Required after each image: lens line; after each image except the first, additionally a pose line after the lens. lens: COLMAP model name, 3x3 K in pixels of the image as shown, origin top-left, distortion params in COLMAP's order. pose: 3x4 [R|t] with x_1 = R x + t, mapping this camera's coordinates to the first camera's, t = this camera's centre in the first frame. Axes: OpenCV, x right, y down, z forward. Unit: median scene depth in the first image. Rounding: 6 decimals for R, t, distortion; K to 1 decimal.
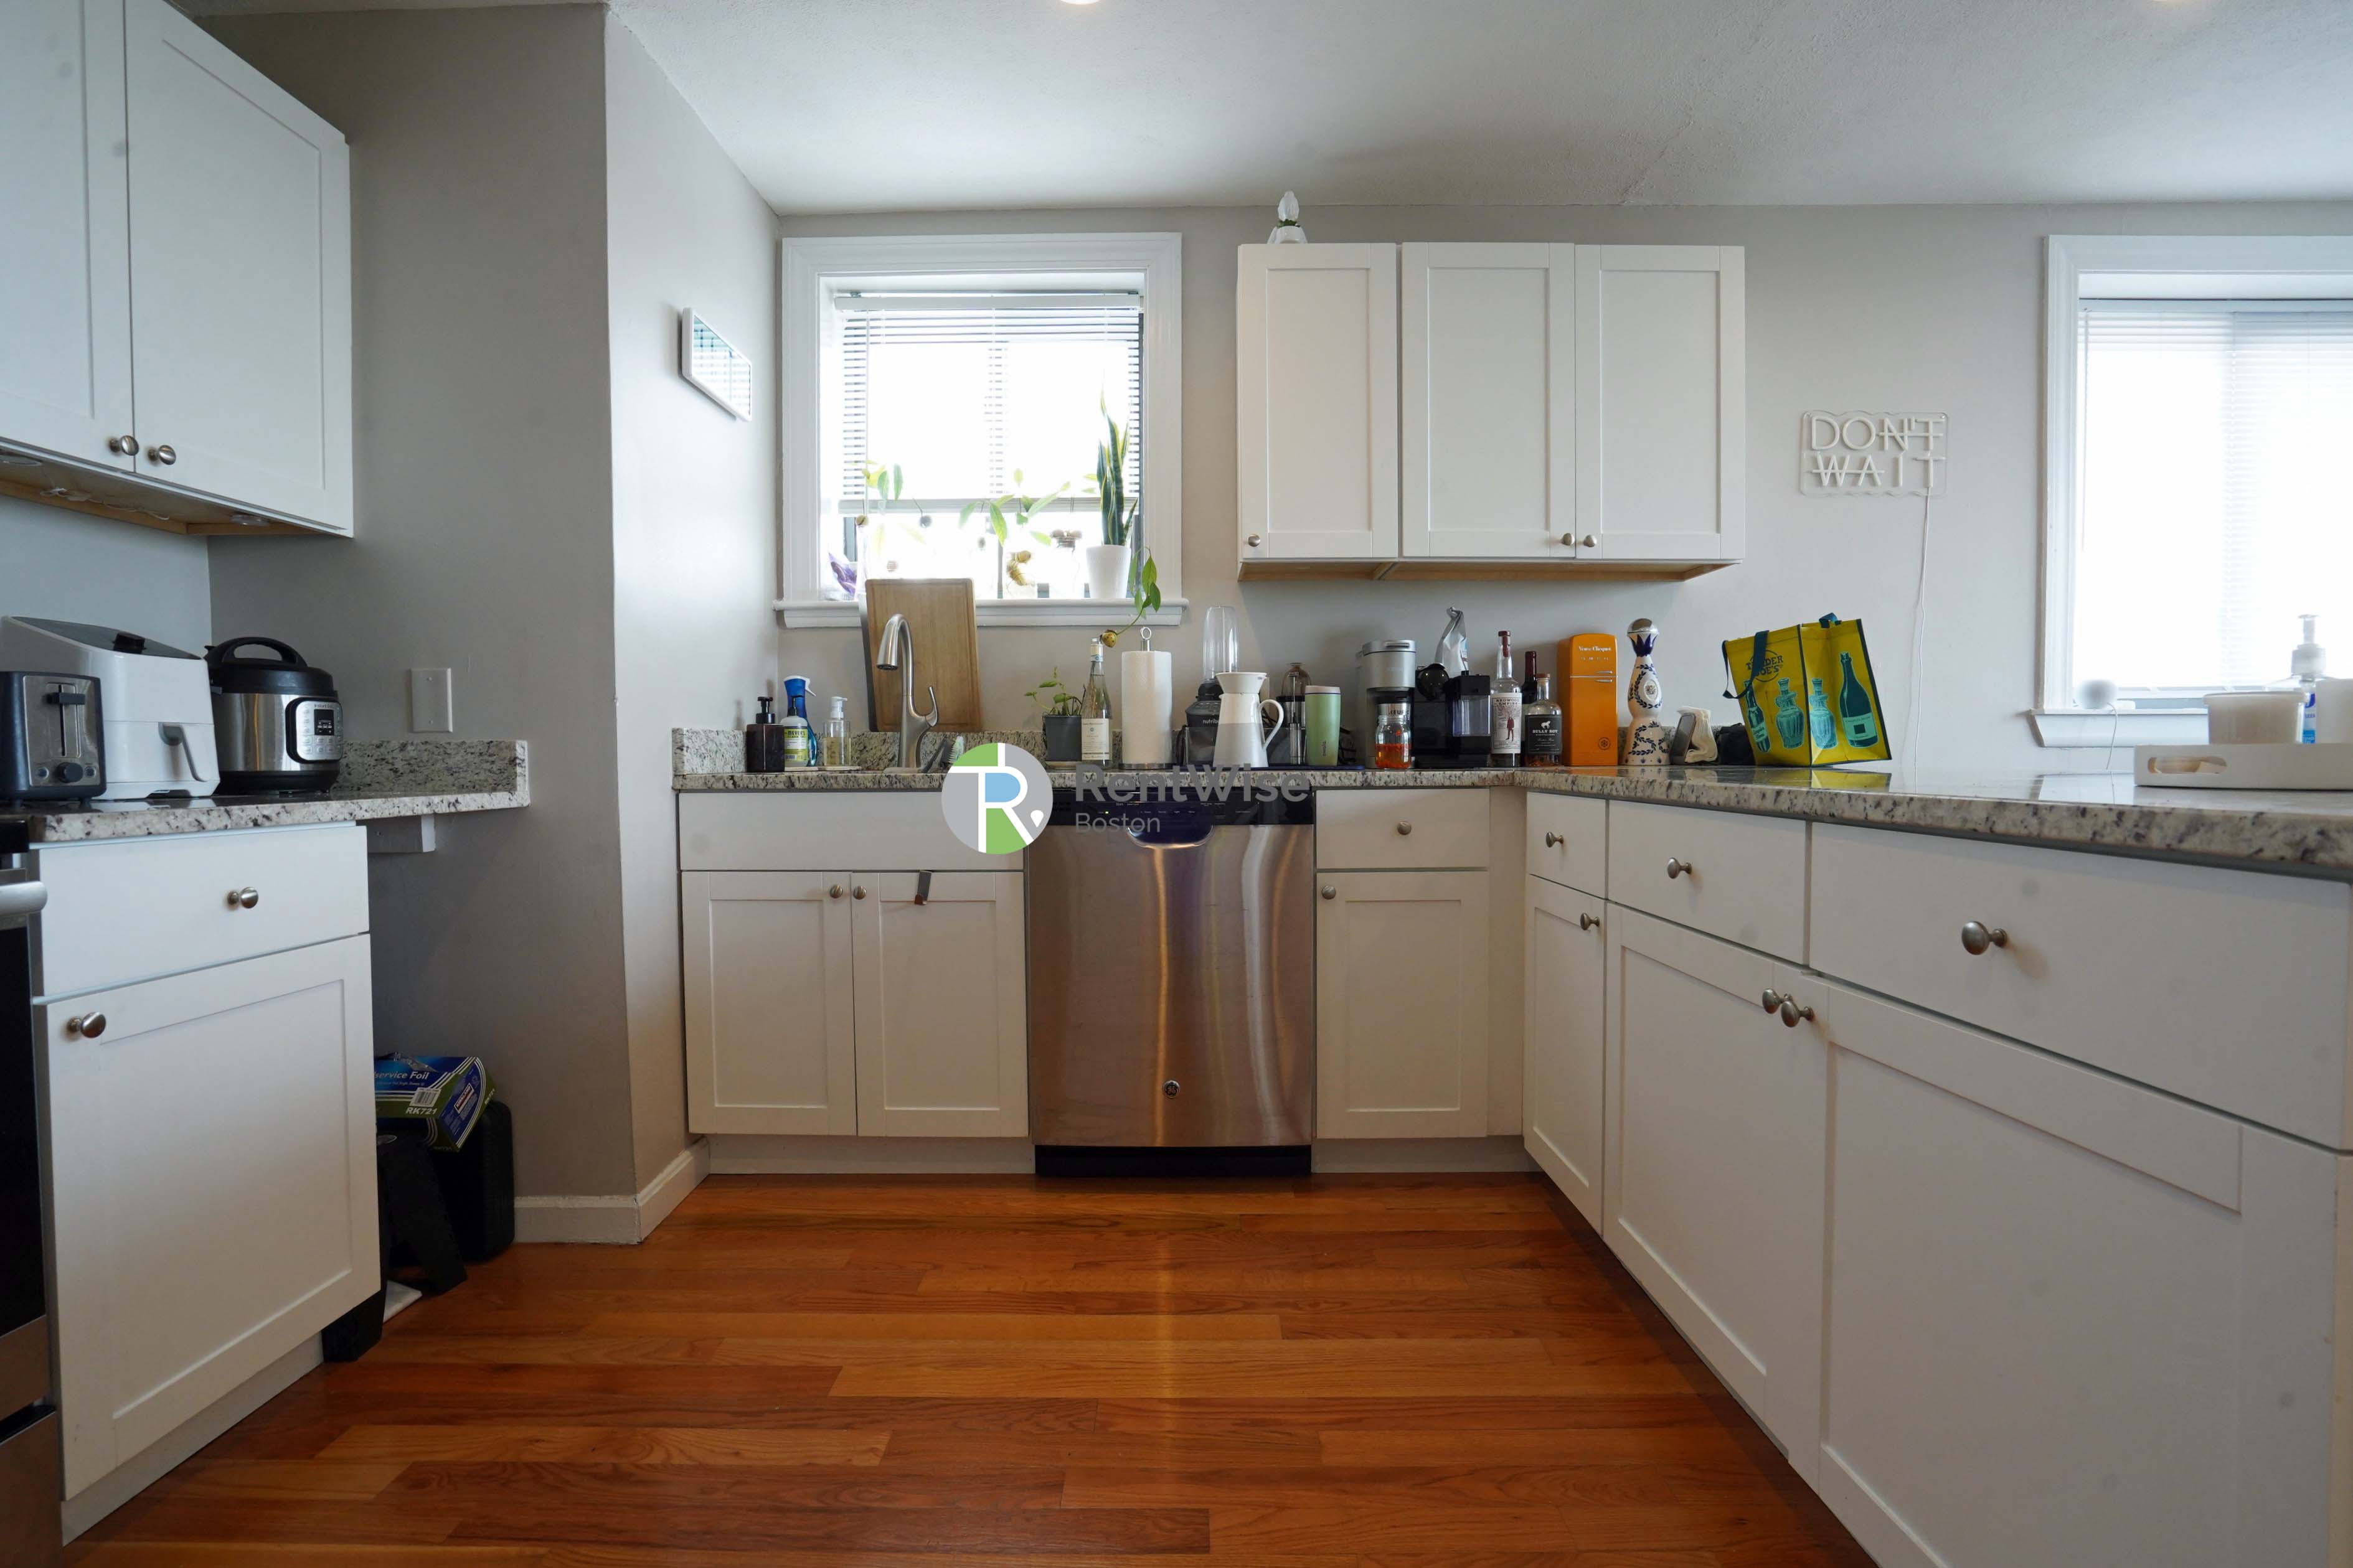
lens RADIAL K [[1142.0, 0, 1169.4], [0, 1142.0, 791.3], [0, 0, 1]] dist [-0.056484, 0.021532]
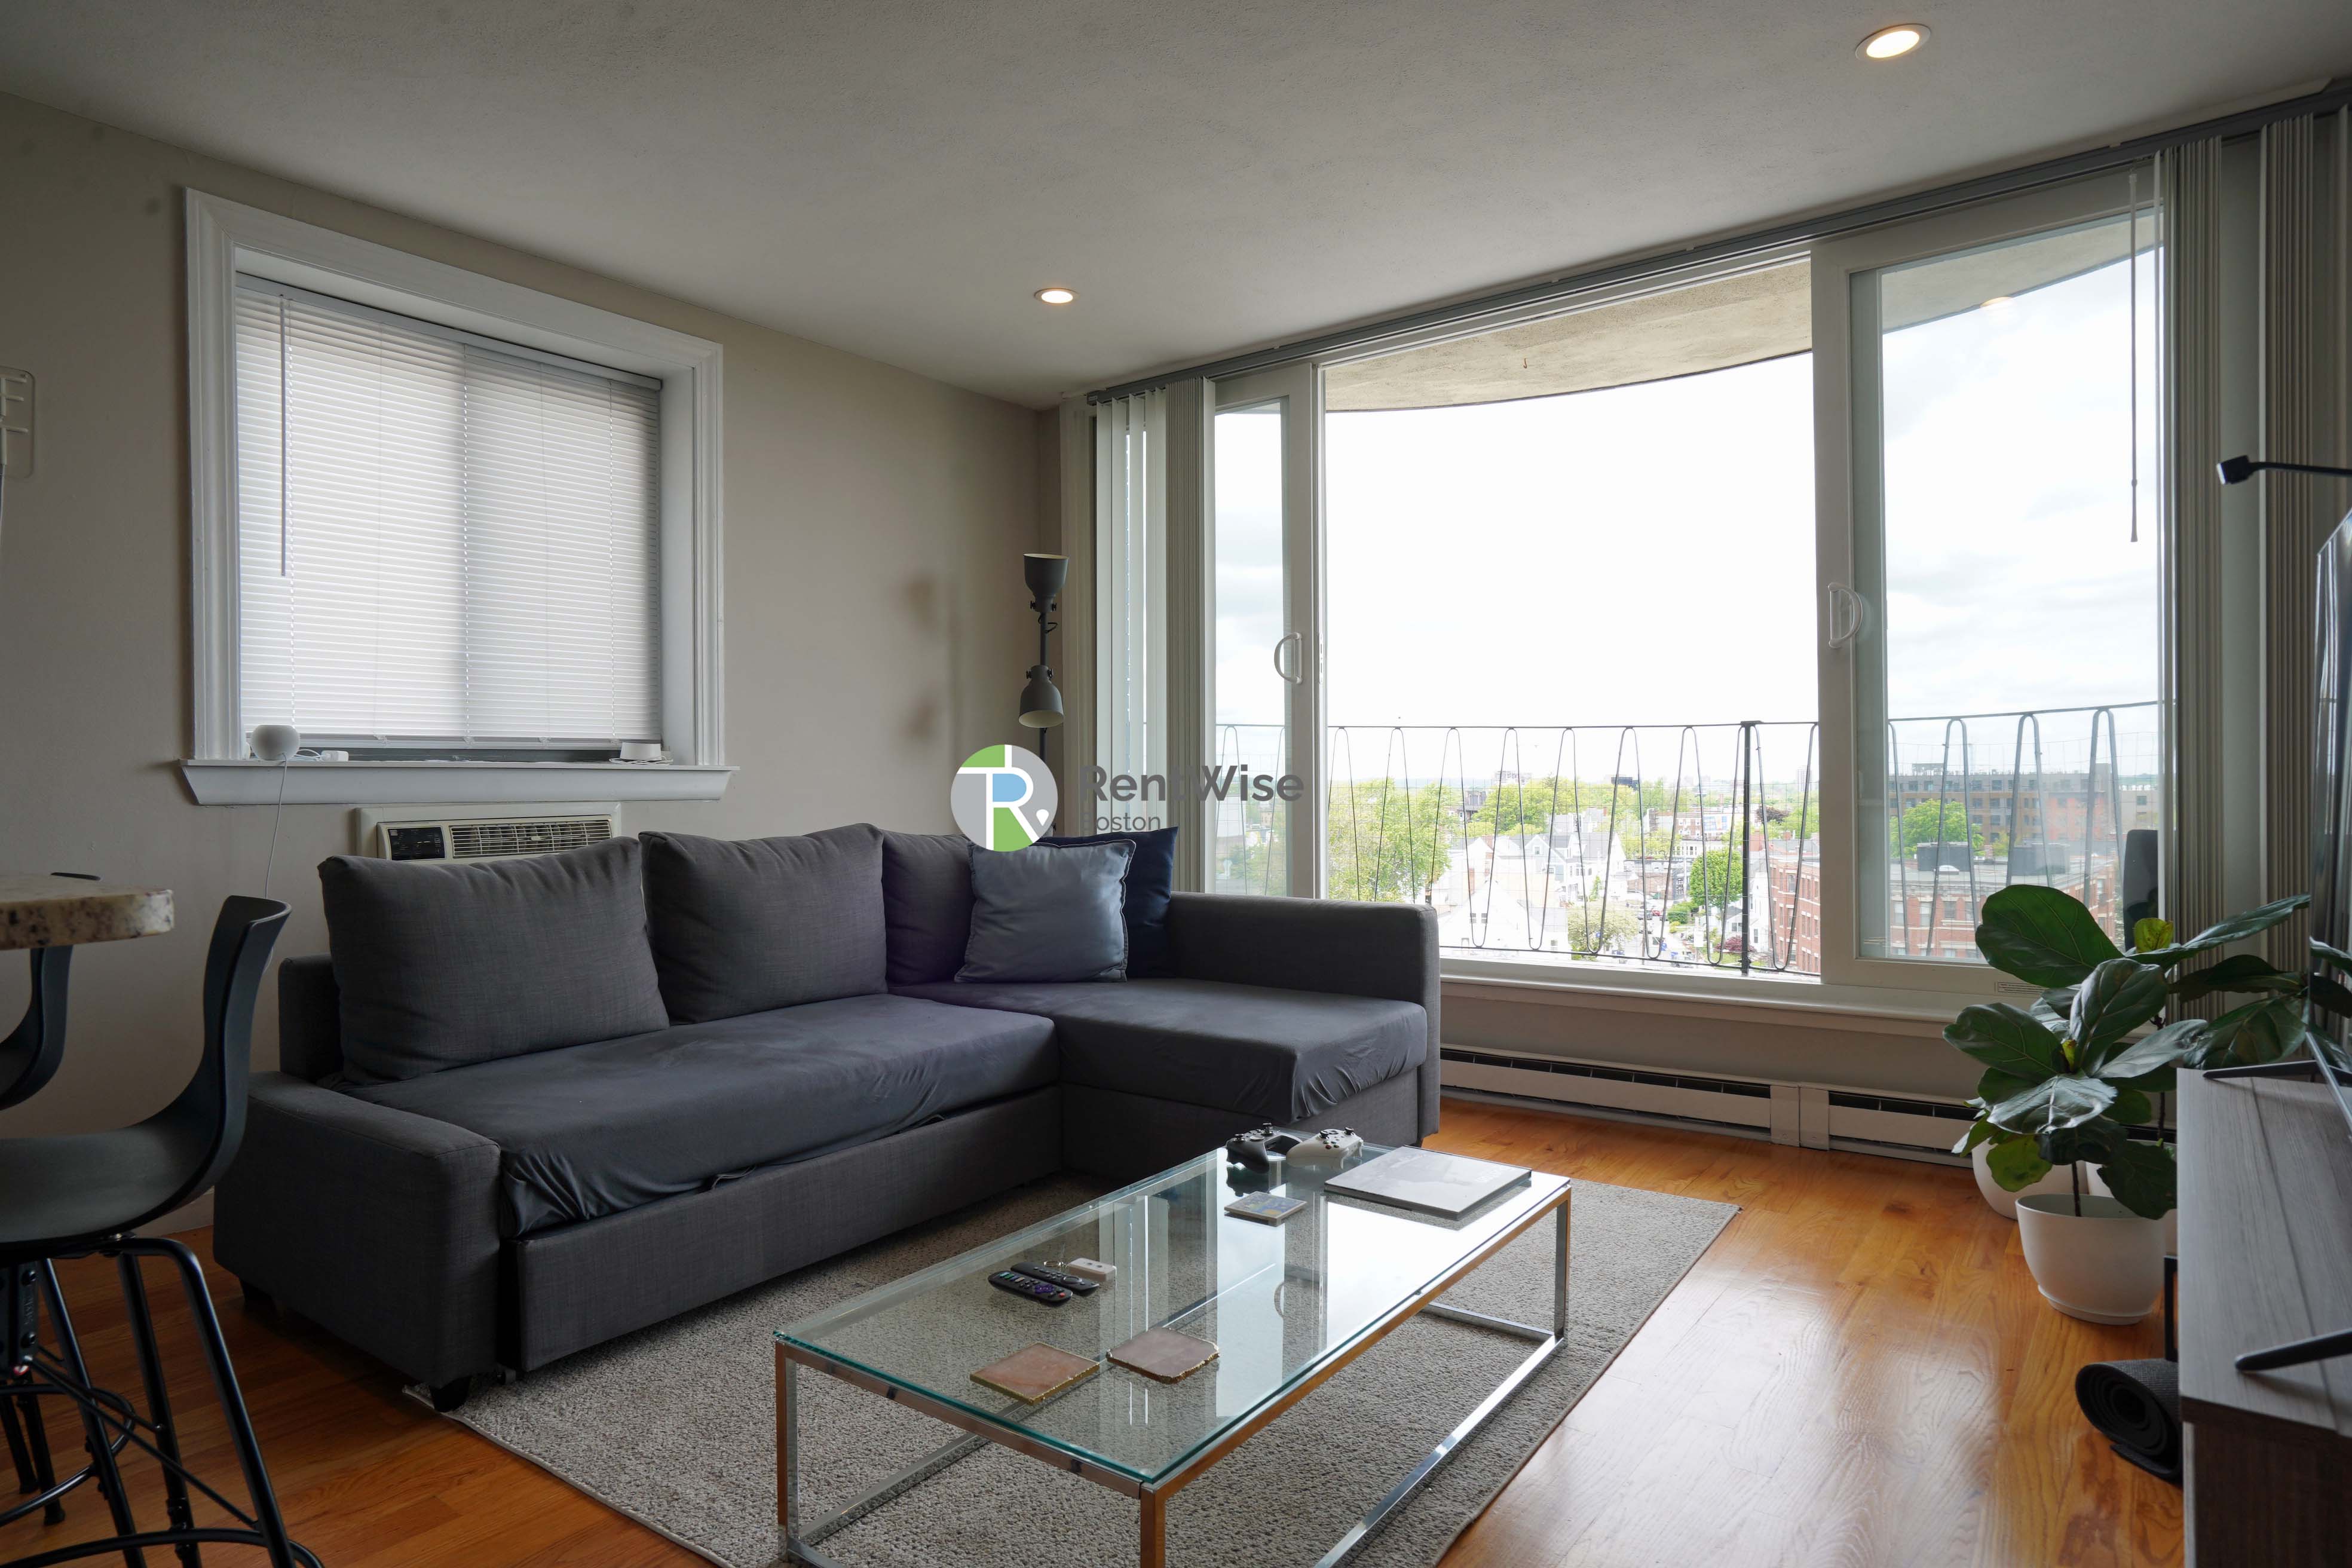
lens RADIAL K [[1353.9, 0, 1159.2], [0, 1353.9, 790.6], [0, 0, 1]] dist [-0.009867, 0.000240]
pose [[0.603962, -0.004015, 0.797003, 0.485789], [0.031875, 0.999309, -0.019120, -0.009911], [-0.796375, 0.036952, 0.603673, -0.200808]]
